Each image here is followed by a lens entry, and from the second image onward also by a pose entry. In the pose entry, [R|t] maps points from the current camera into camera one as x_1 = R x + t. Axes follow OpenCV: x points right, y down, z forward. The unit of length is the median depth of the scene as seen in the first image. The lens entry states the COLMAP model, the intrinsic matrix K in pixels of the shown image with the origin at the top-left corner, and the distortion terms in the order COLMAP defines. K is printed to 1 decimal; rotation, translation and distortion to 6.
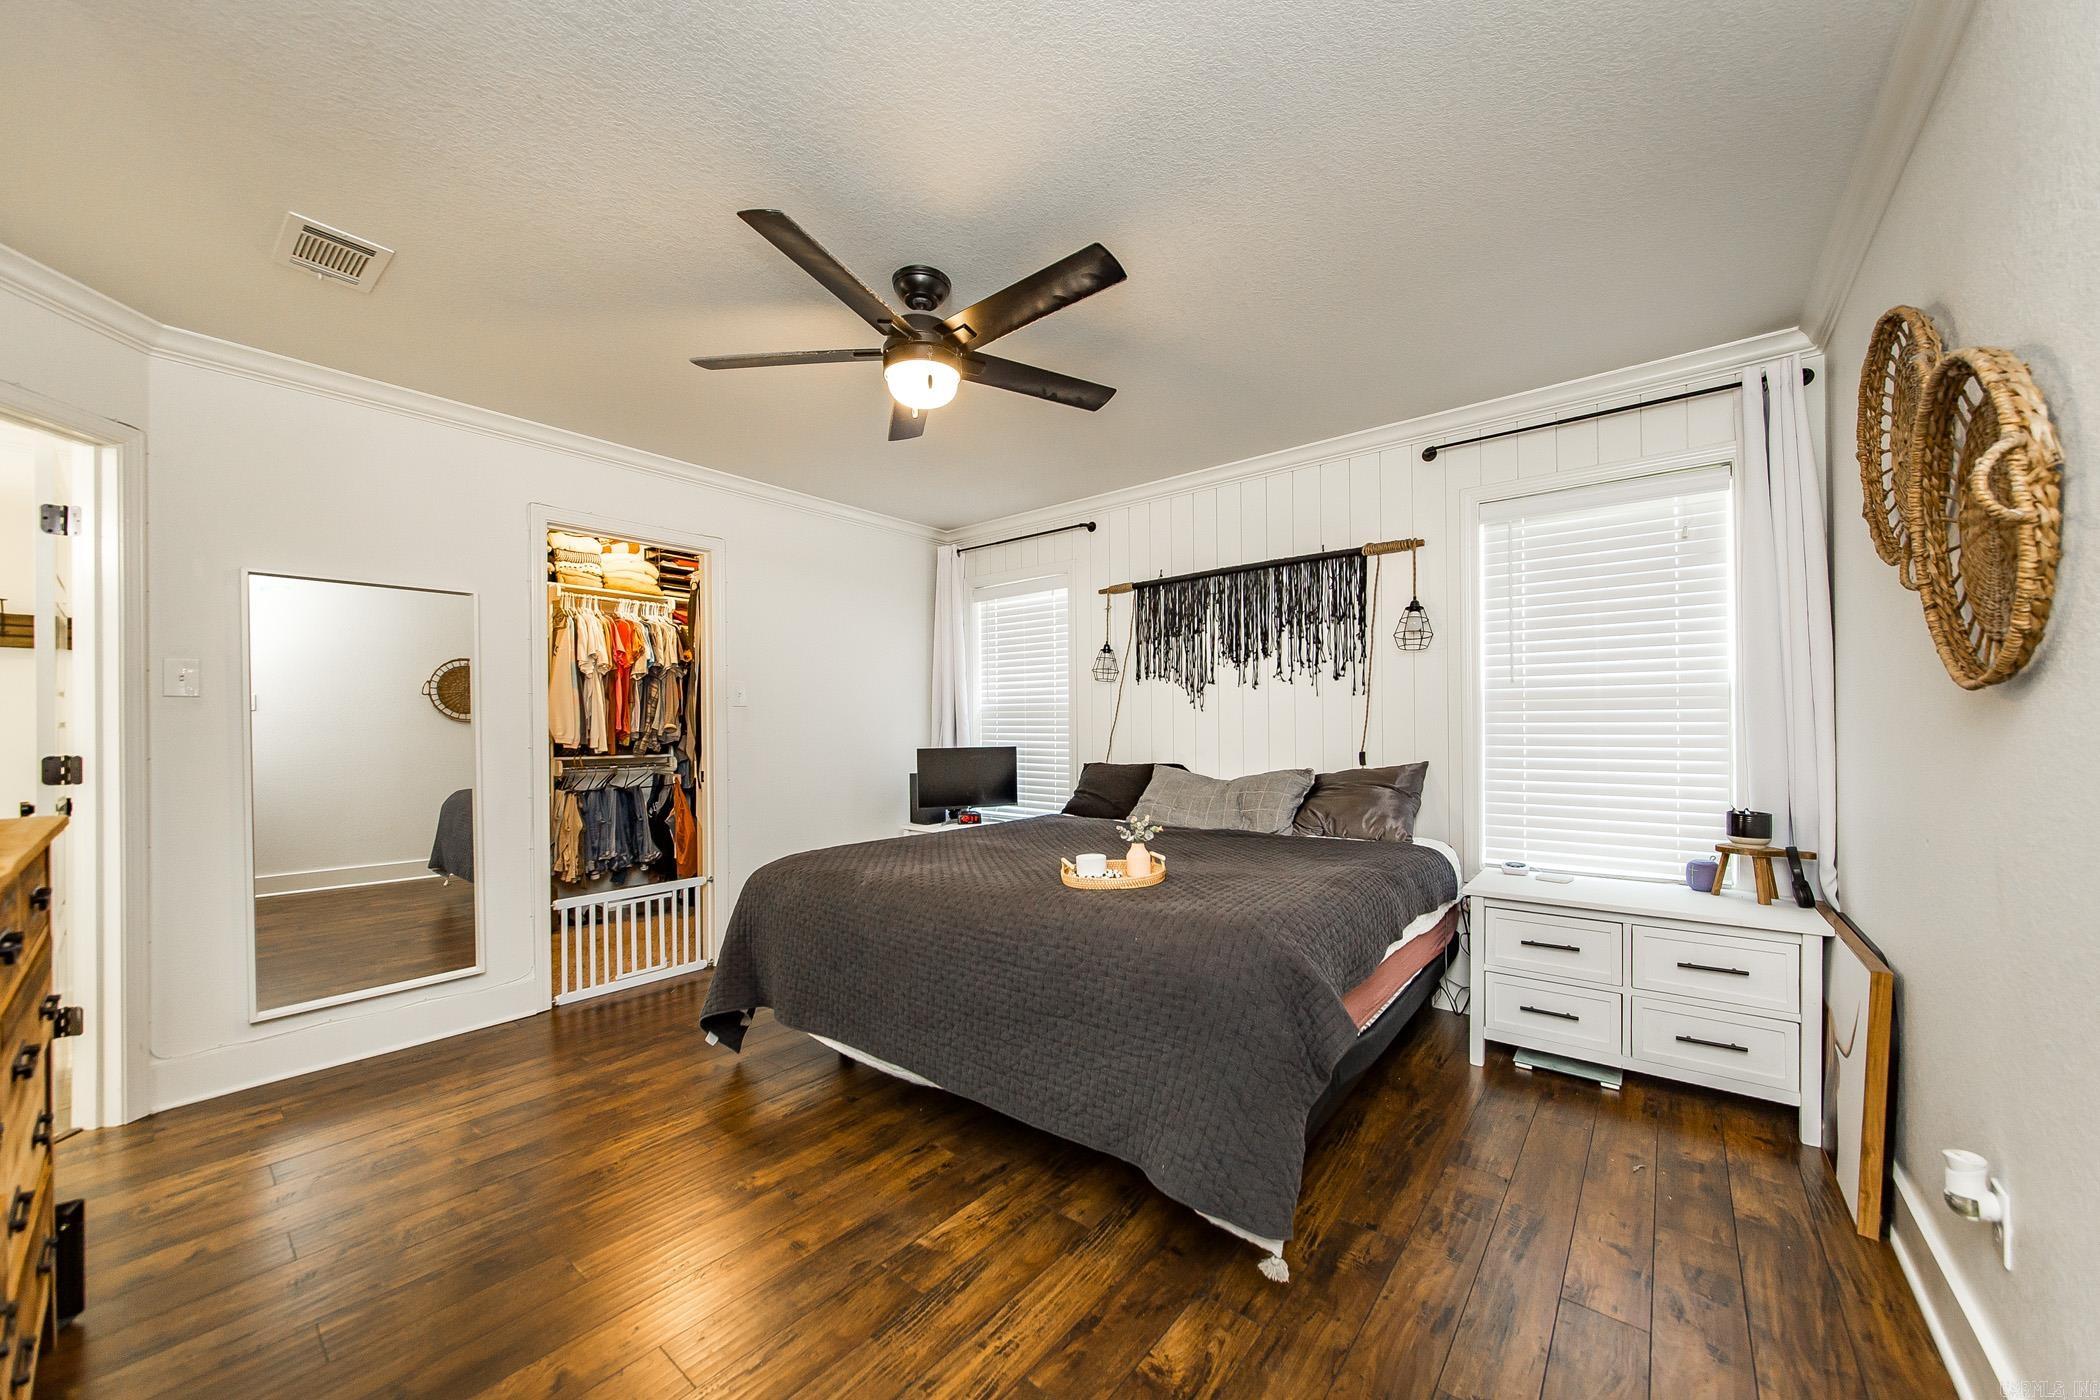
lens RADIAL K [[757.3, 0, 1075.9], [0, 757.3, 727.2], [0, 0, 1]] dist [-0.000994, 0.000796]
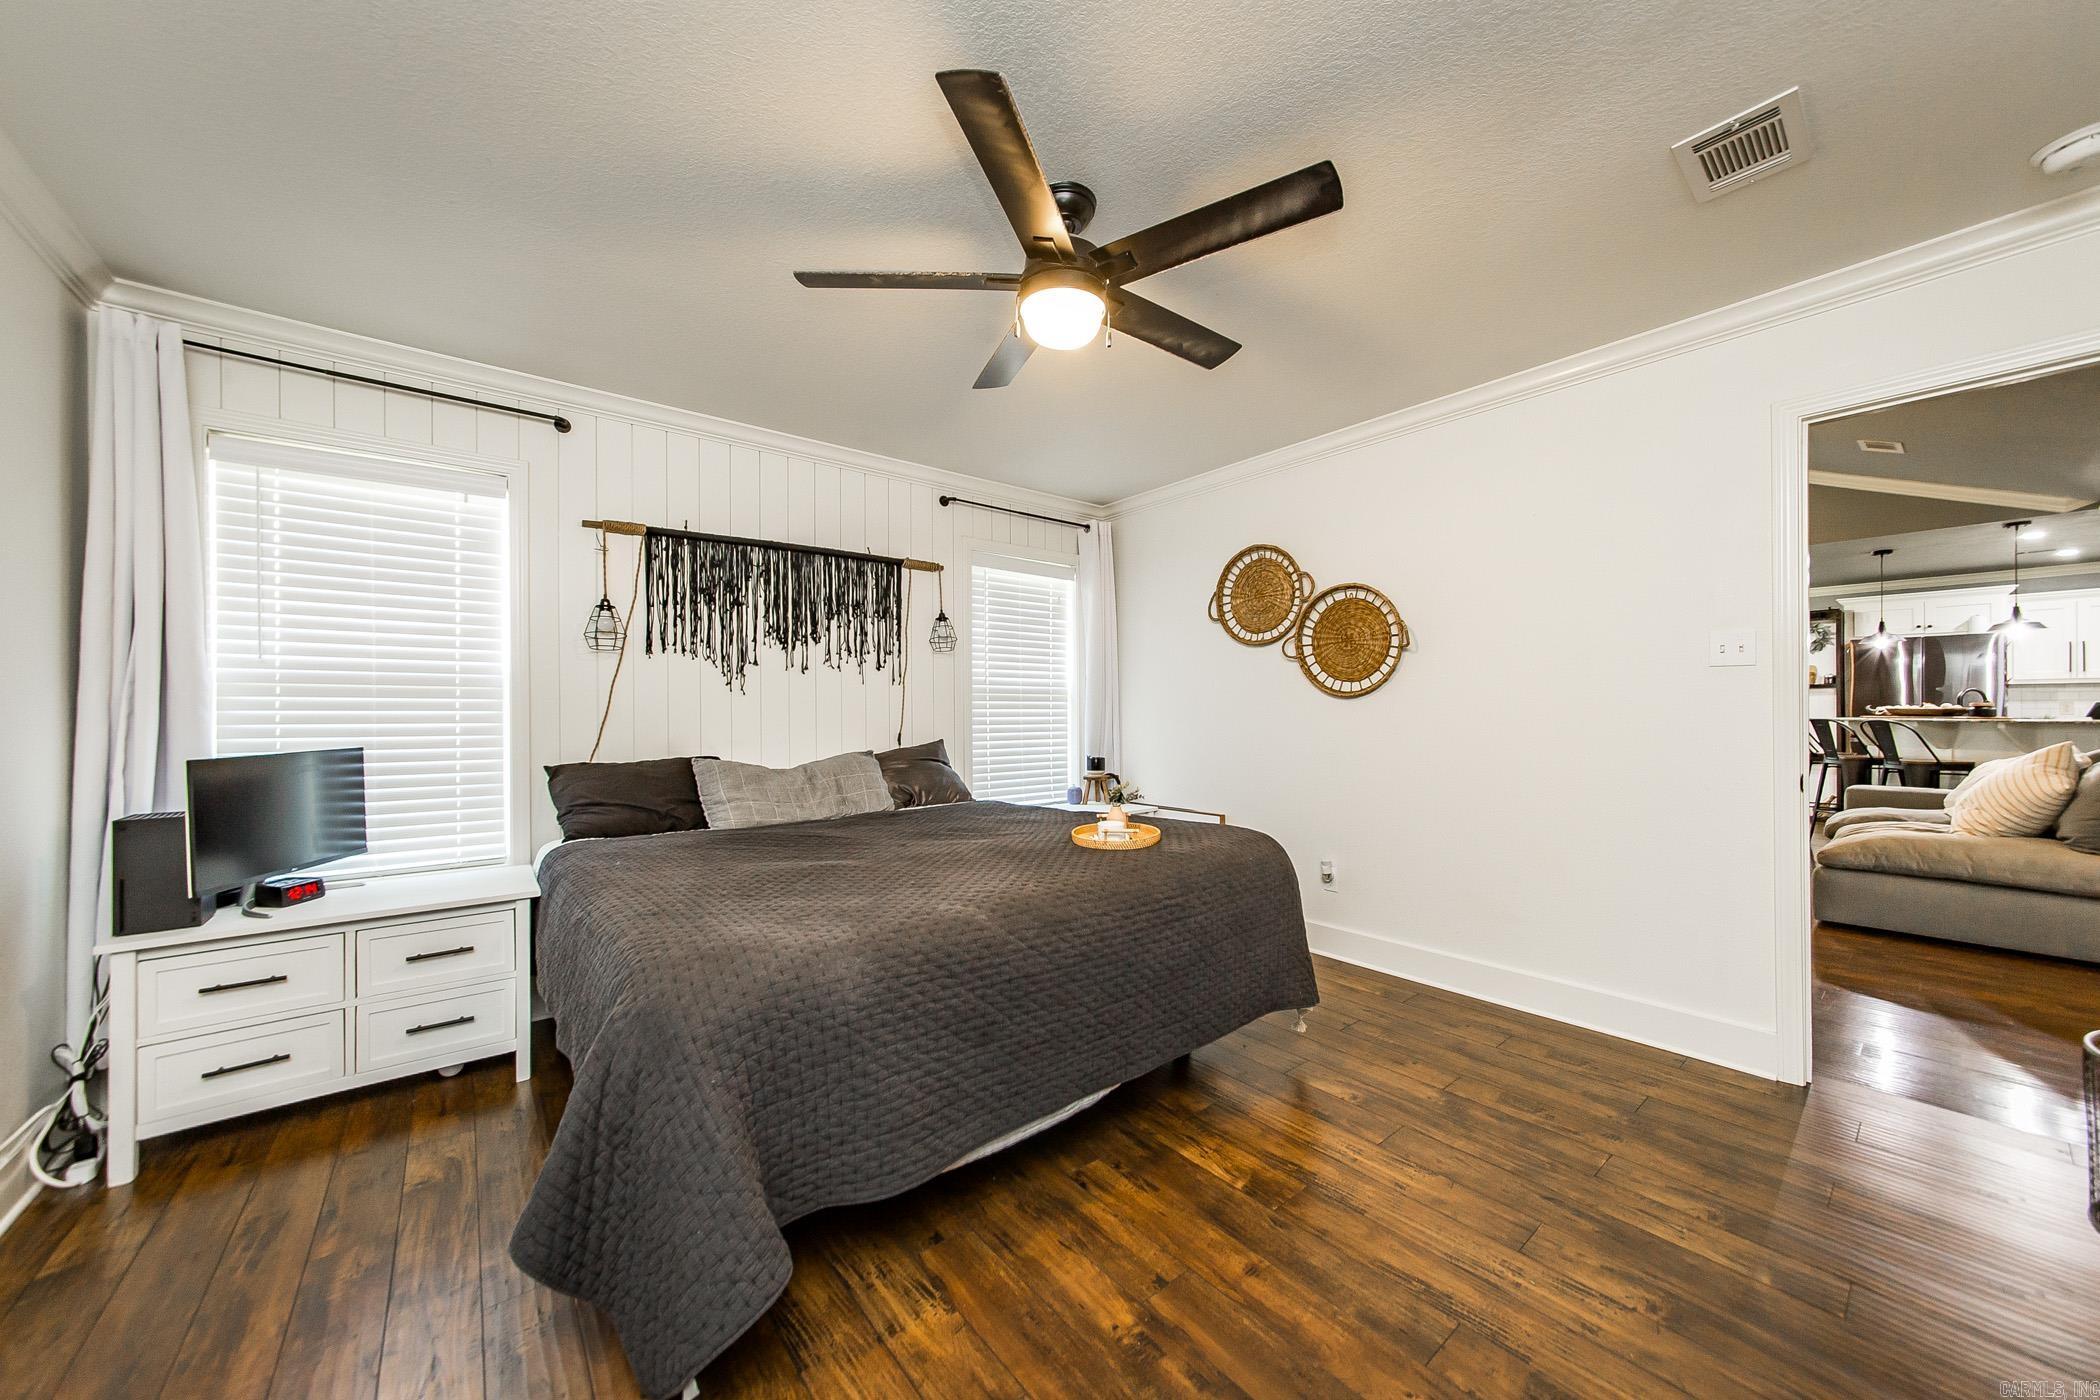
lens RADIAL K [[757.3, 0, 999.3], [0, 757.3, 707.4], [0, 0, 1]] dist [-0.000994, 0.000796]
pose [[0.238729, 0.012800, 0.971002, -0.687739], [0.006928, 0.999865, -0.014884, 0.009878], [-0.971061, 0.010280, 0.238608, 0.551285]]
